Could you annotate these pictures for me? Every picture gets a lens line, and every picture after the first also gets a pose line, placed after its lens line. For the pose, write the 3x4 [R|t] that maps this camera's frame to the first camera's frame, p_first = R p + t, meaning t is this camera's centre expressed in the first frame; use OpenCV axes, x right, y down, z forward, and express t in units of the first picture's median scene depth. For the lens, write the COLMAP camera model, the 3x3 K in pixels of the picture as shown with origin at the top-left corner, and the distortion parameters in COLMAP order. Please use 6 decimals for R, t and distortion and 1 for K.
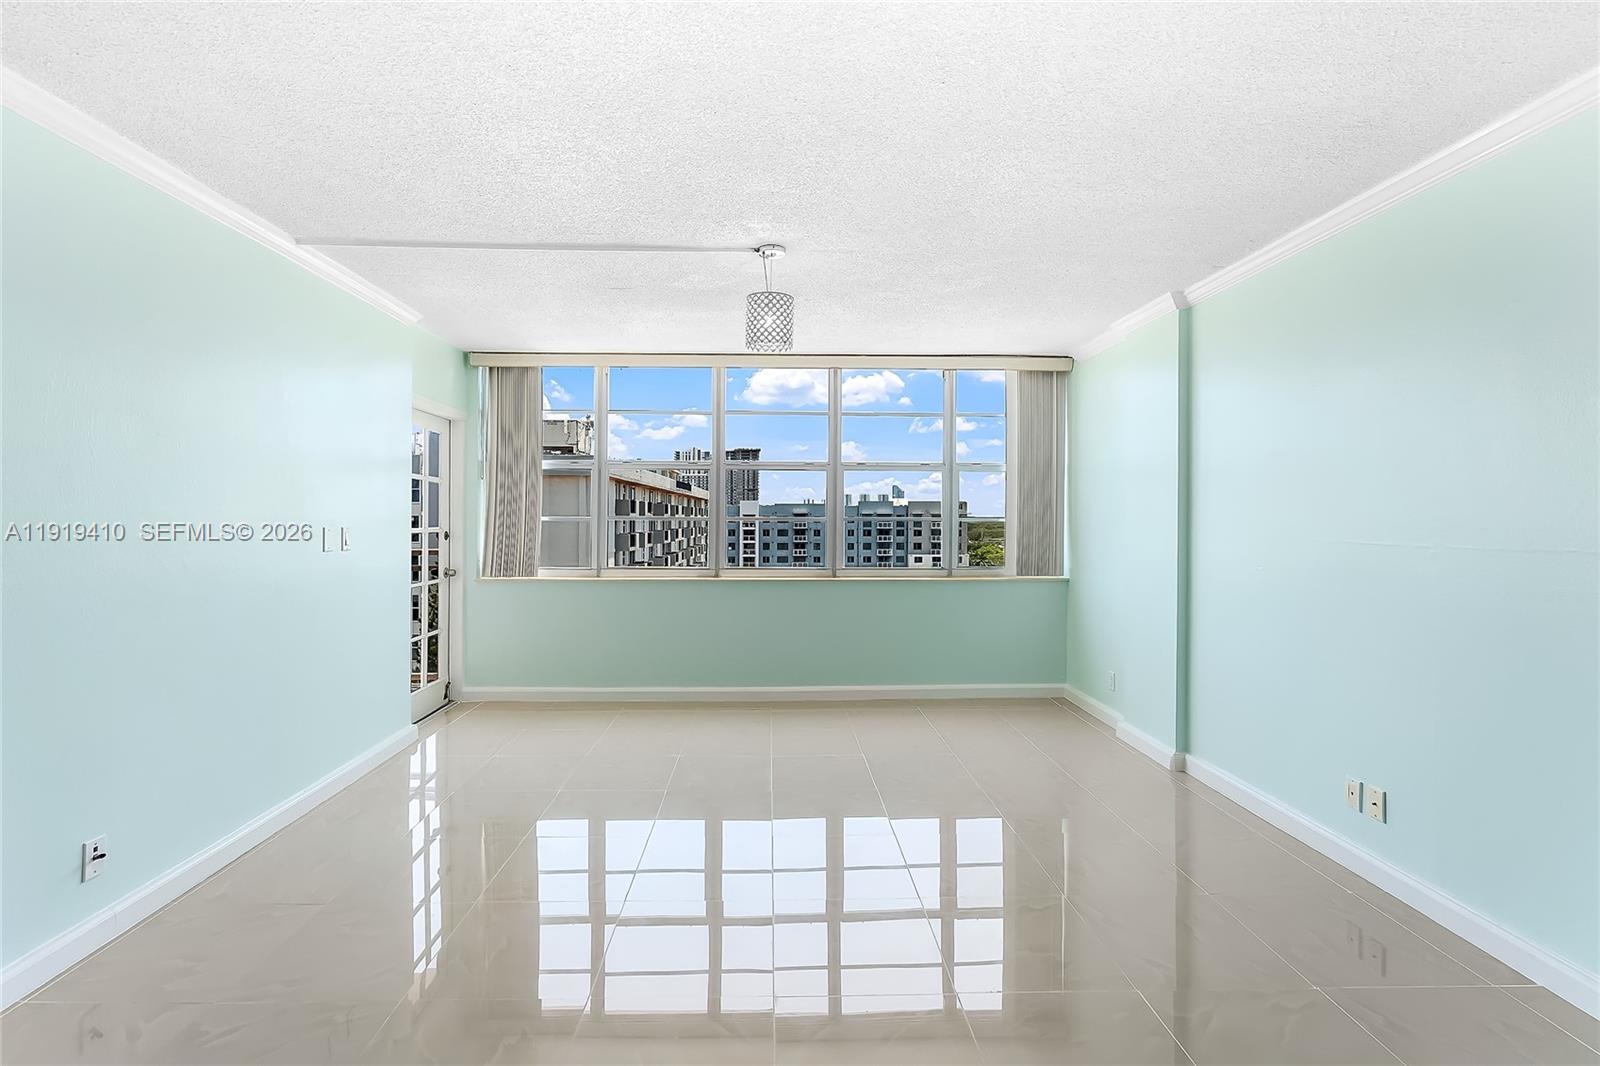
lens RADIAL K [[740.7, 0, 792.0], [0, 740.7, 527.9], [0, 0, 1]] dist [0.000177, 0.000526]
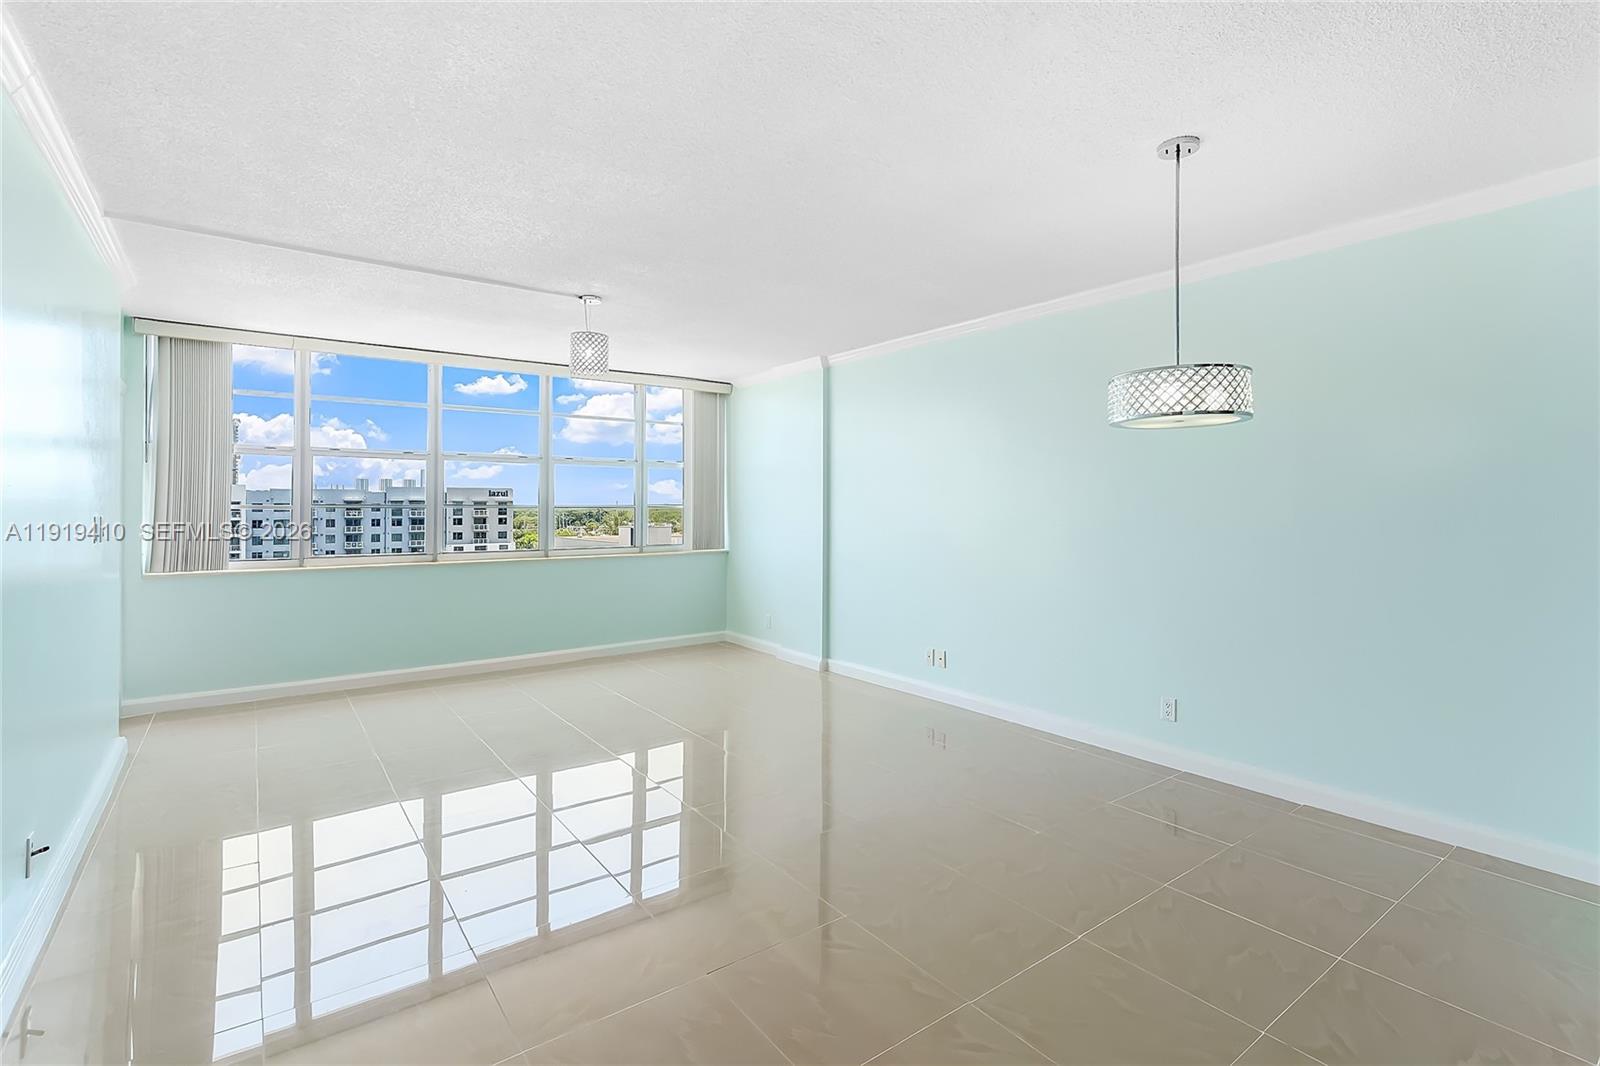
lens RADIAL K [[746.1, 0, 790.7], [0, 746.1, 527.8], [0, 0, 1]] dist [-0.002028, 0.001187]
pose [[0.824772, -0.019455, 0.565131, -0.286975], [0.009937, 0.999752, 0.019916, 0.001865], [-0.565378, -0.010810, 0.824761, -0.163147]]
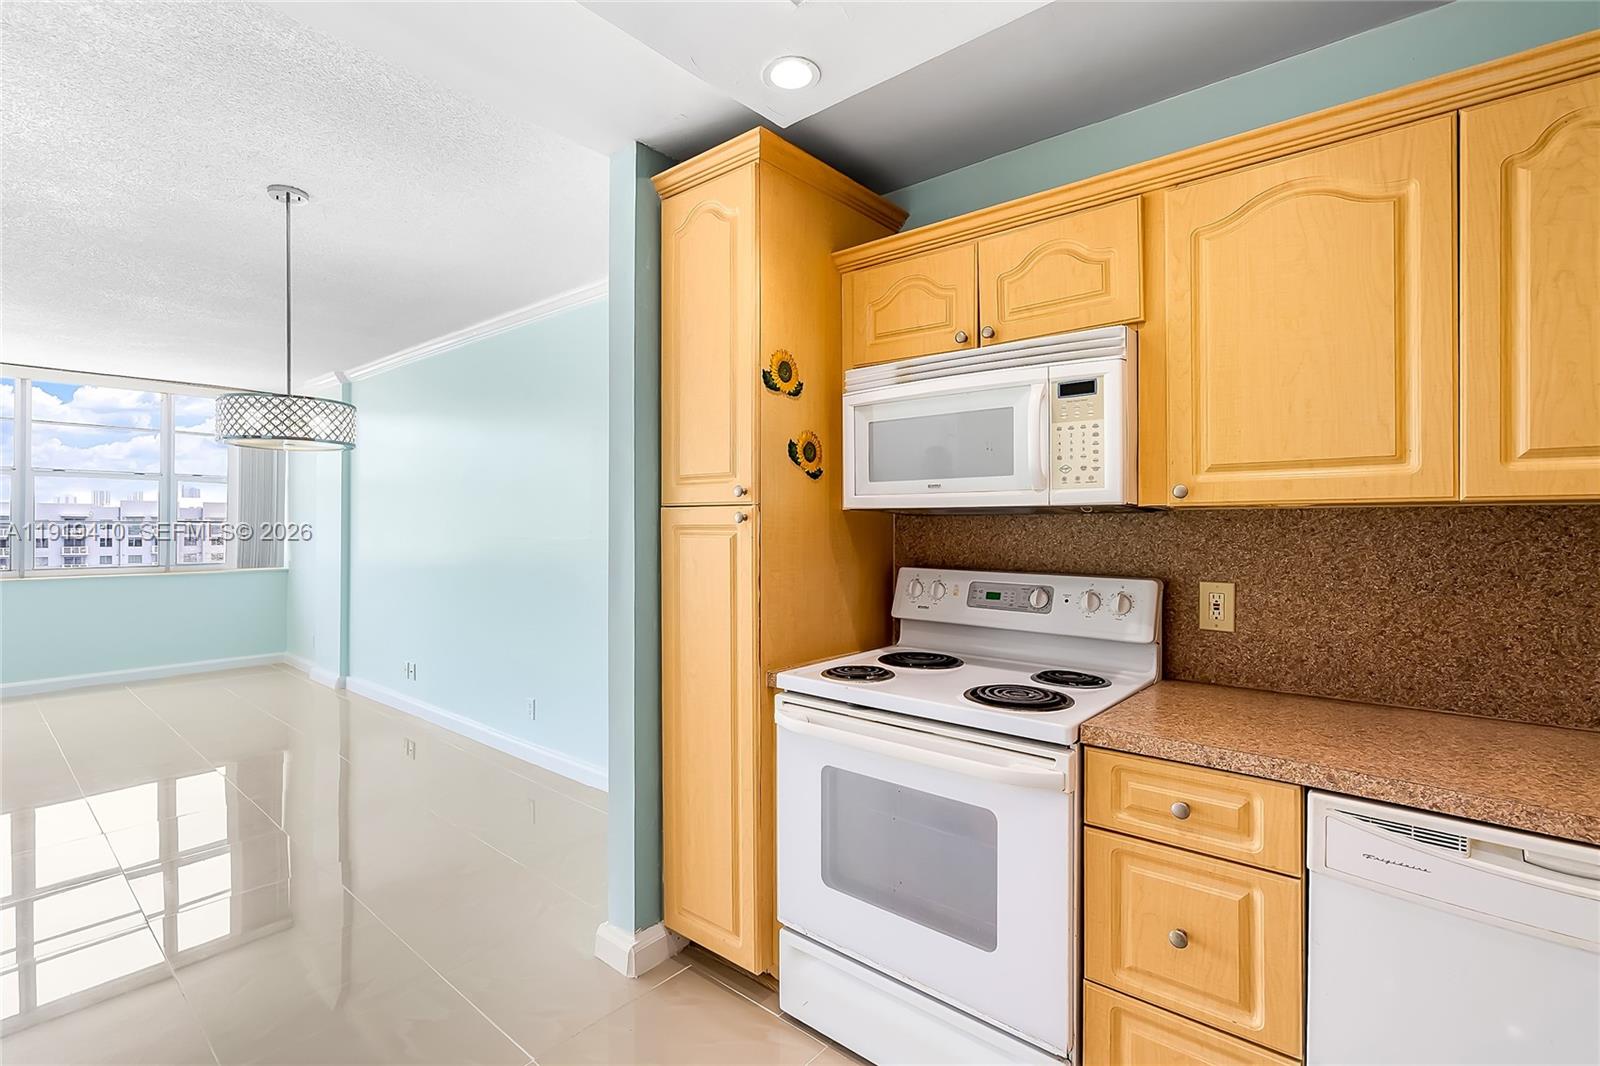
lens RADIAL K [[746.1, 0, 790.7], [0, 746.1, 527.8], [0, 0, 1]] dist [-0.002028, 0.001187]
pose [[0.683342, -0.005917, 0.730075, 0.029744], [0.010520, 0.999943, -0.001743, 0.009317], [-0.730023, 0.008871, 0.683365, -0.509618]]
